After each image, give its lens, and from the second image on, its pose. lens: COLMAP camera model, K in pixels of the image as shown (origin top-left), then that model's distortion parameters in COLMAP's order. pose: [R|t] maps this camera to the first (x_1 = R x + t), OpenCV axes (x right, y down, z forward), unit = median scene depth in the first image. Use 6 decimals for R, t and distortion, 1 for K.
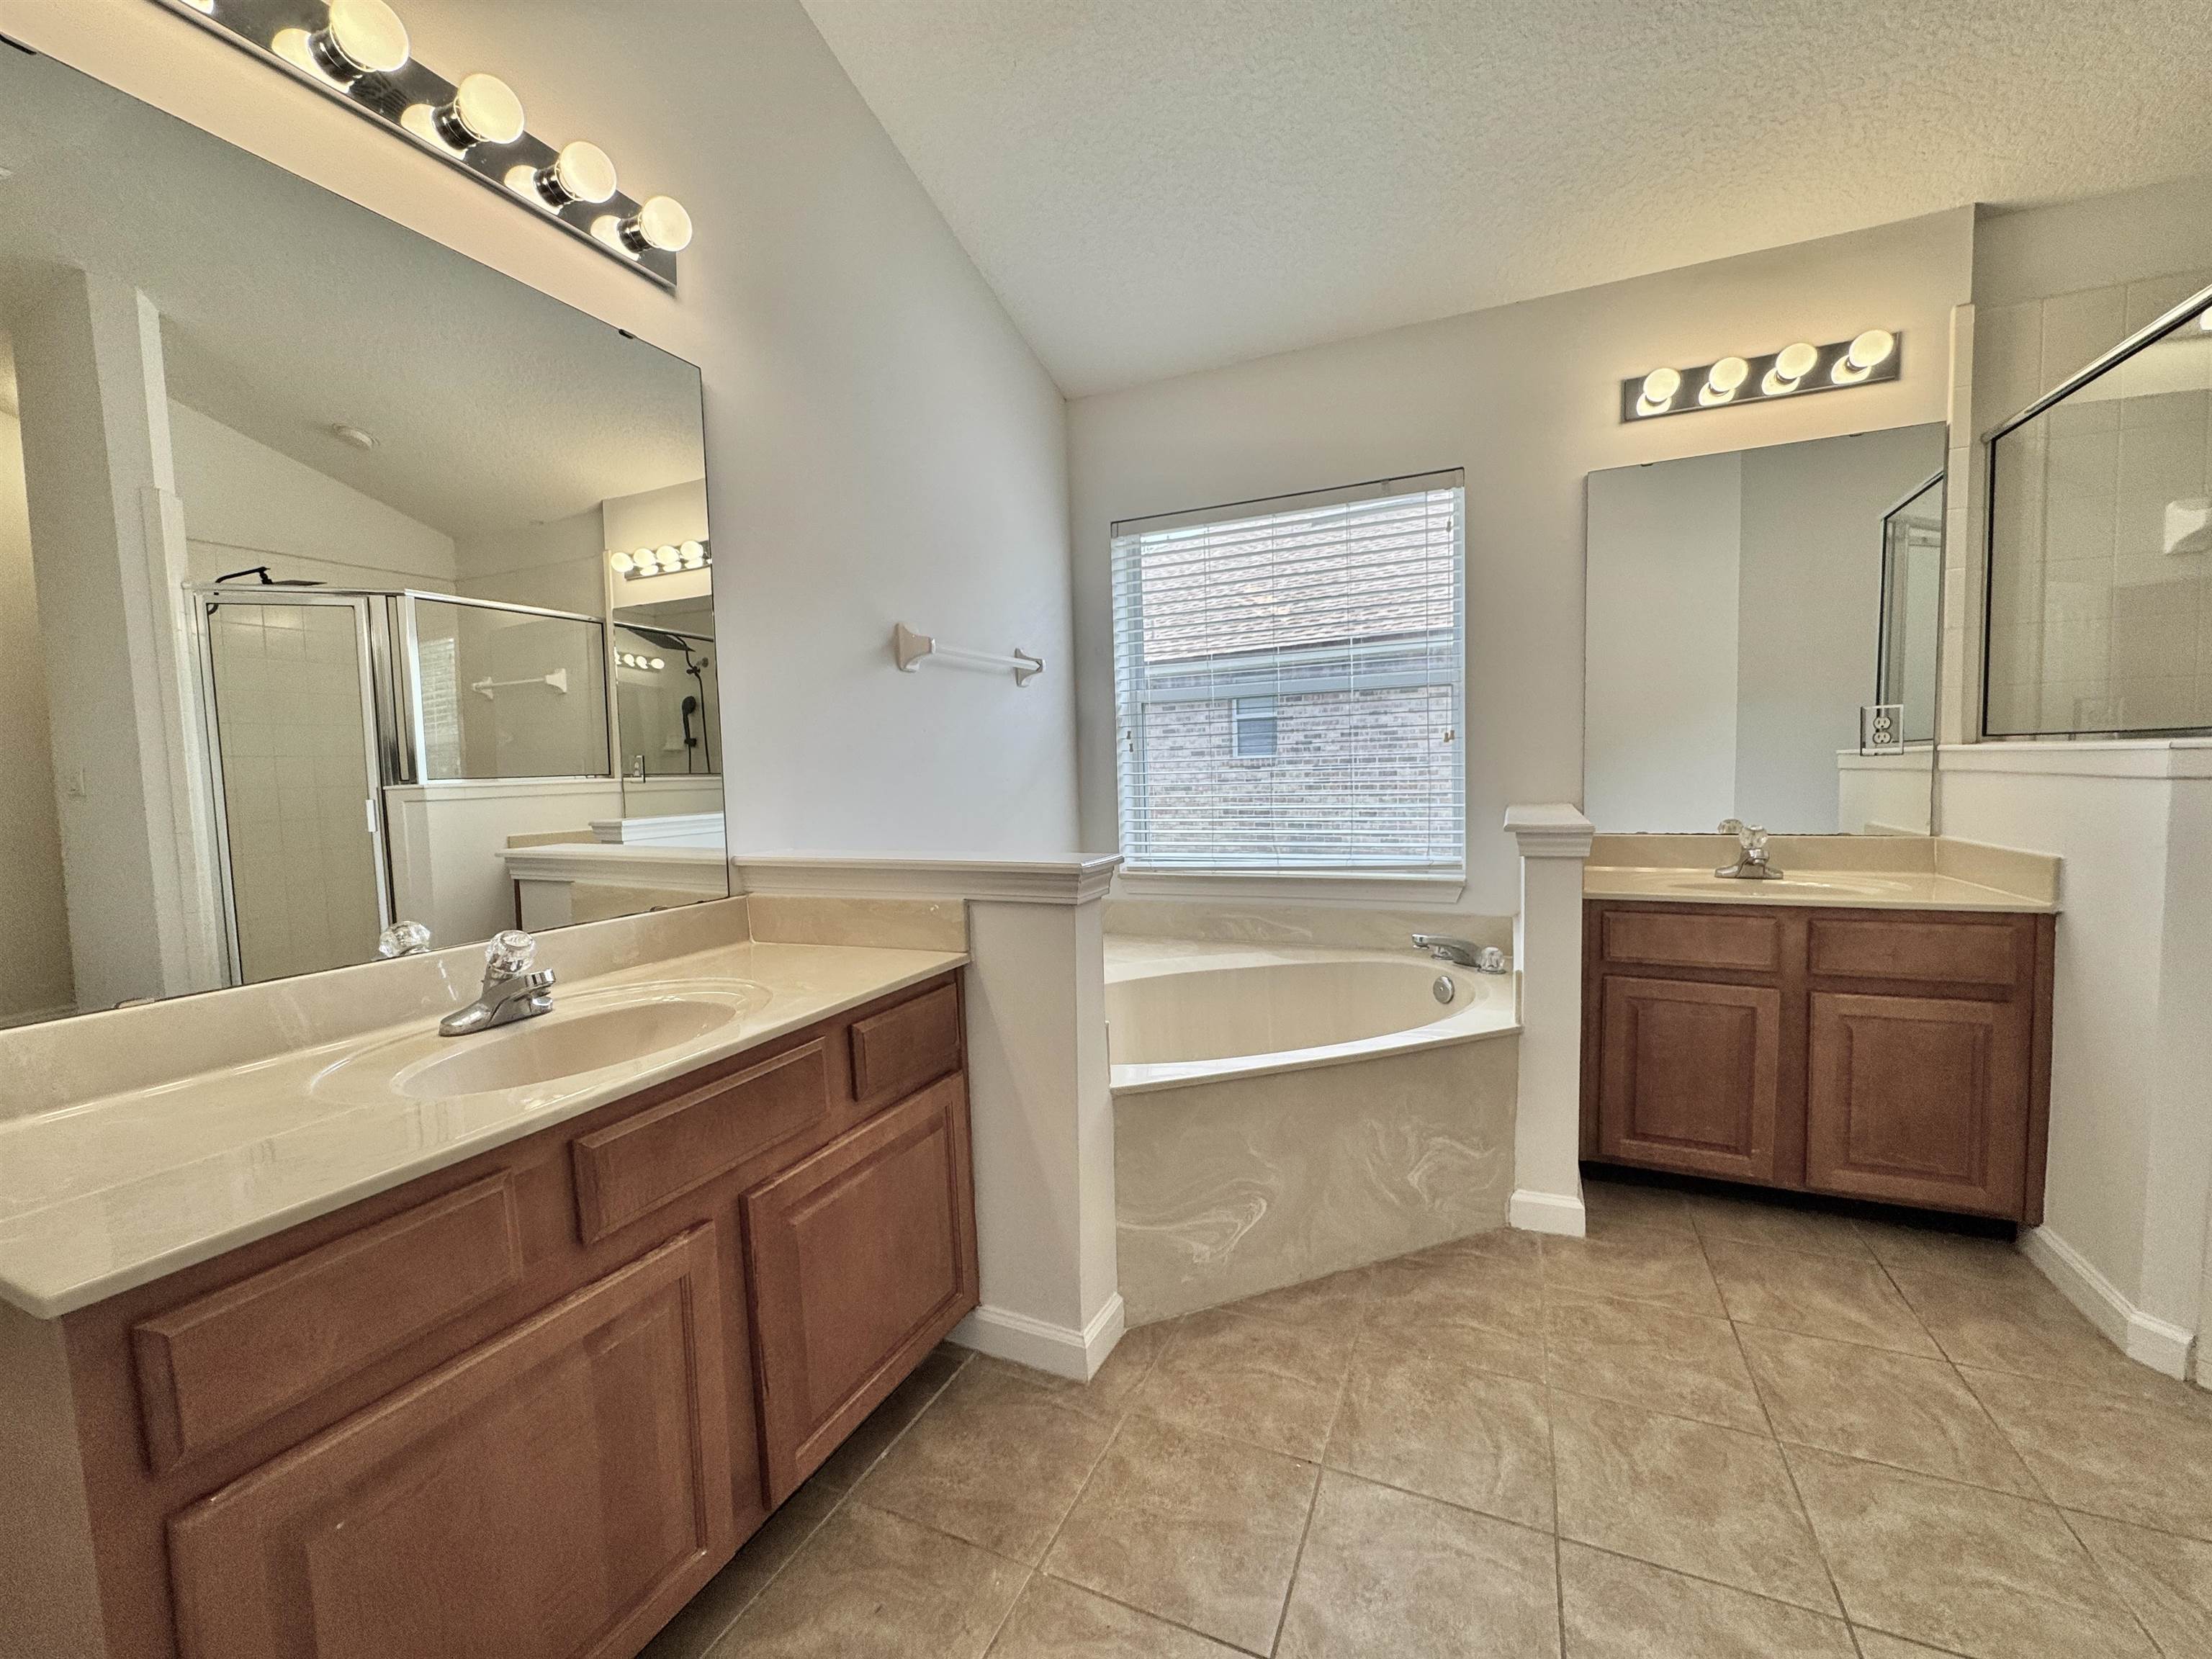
lens RADIAL K [[890.3, 0, 1112.4], [0, 890.3, 829.8], [0, 0, 1]] dist [0.000303, -0.000209]
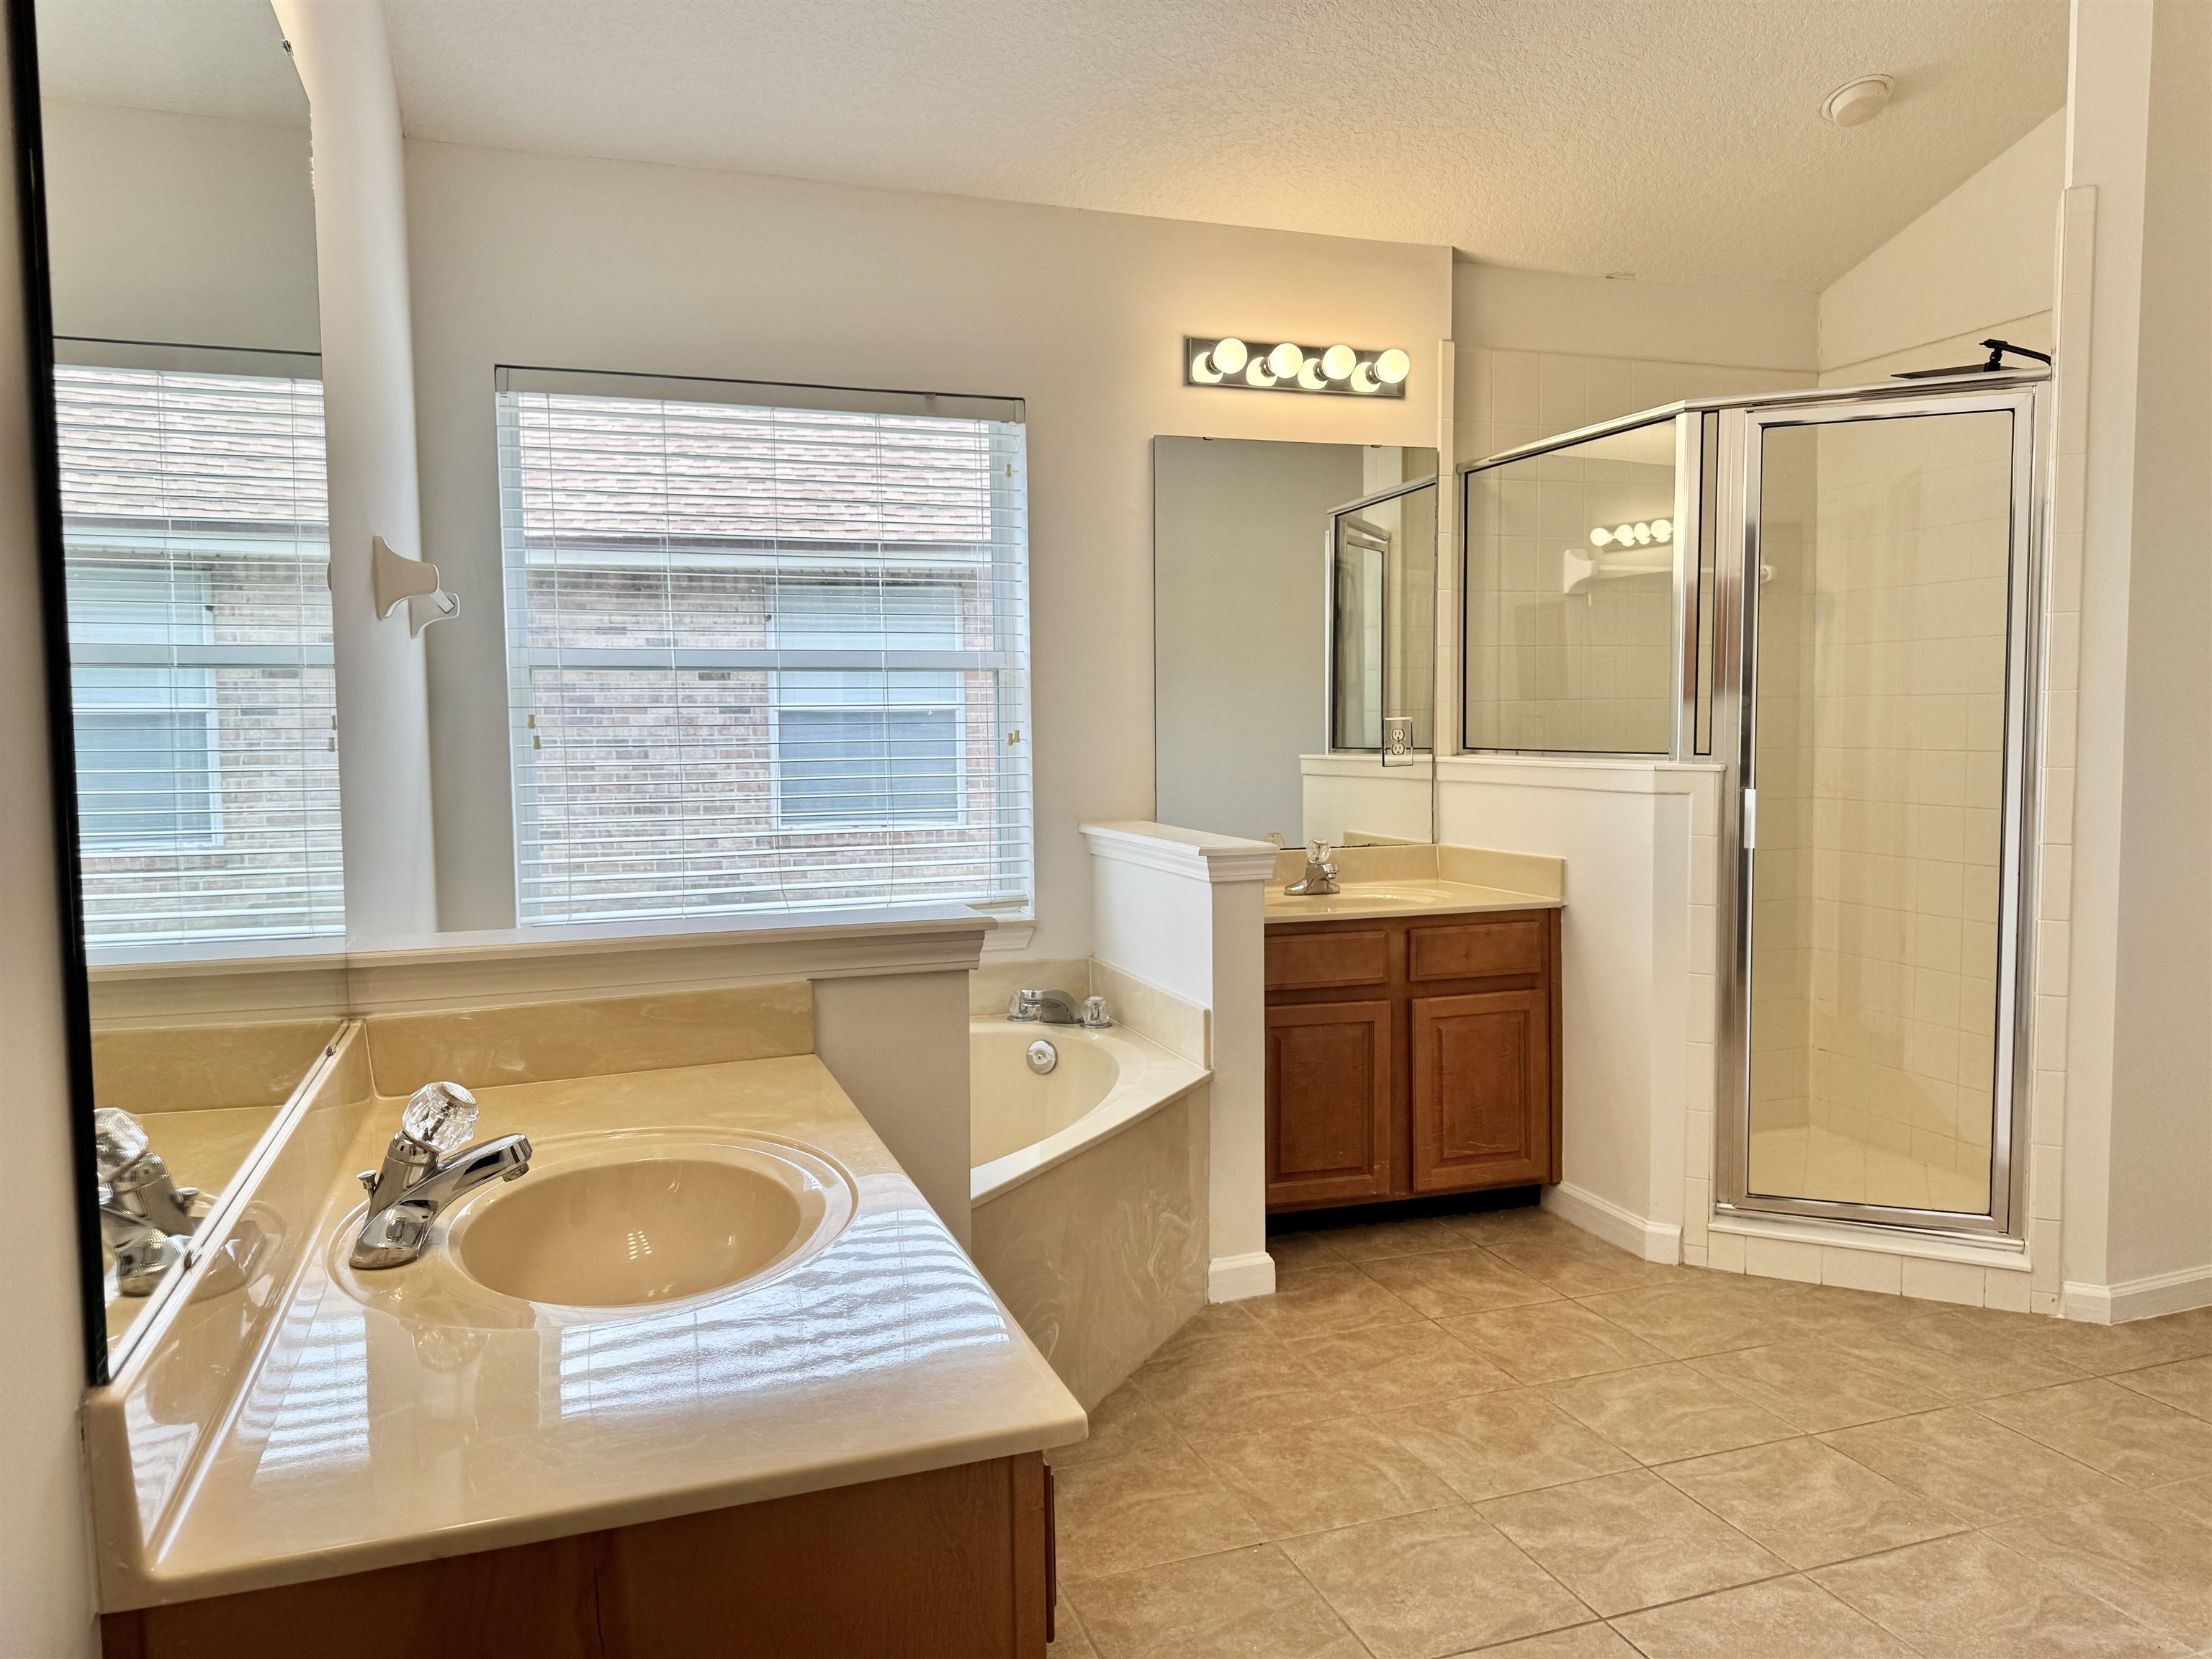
lens RADIAL K [[1567.9, 0, 1106.0], [0, 1567.9, 829.5], [0, 0, 1]] dist [0.224266, -0.497734]
pose [[0.720748, -0.029137, 0.692585, -0.728092], [0.040722, 0.999170, -0.000343, -0.027479], [-0.692000, 0.028451, 0.721337, -0.082261]]
